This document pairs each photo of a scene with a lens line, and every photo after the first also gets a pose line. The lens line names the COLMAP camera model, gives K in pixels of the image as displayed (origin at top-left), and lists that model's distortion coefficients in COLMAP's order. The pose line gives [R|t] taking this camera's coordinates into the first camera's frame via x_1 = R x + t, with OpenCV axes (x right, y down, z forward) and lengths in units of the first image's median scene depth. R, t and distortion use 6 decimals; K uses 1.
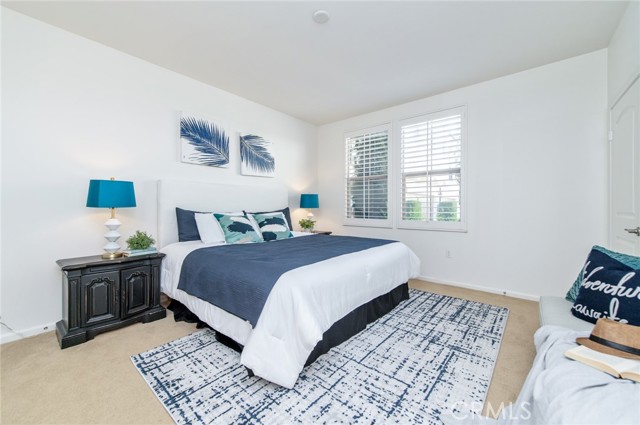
lens RADIAL K [[251.8, 0, 322.2], [0, 251.8, 211.1], [0, 0, 1]] dist [0.009241, -0.000224]
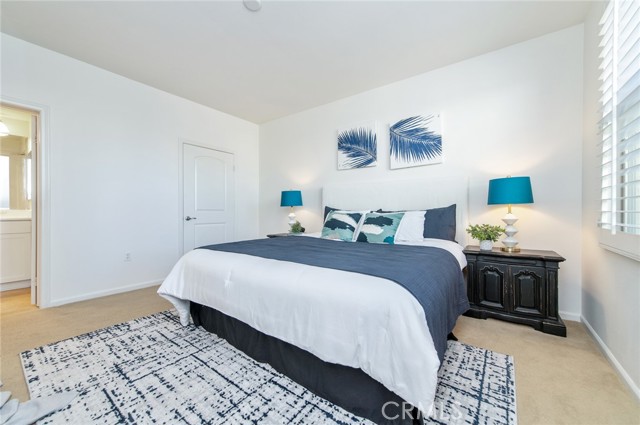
lens RADIAL K [[243.8, 0, 320.0], [0, 243.8, 212.5], [0, 0, 1]] dist [0.017600, 0.000194]
pose [[0.072271, 0.024428, -0.997086, 0.674893], [-0.000773, 0.999701, 0.024436, -0.009872], [0.997385, -0.000995, 0.072268, 0.825473]]
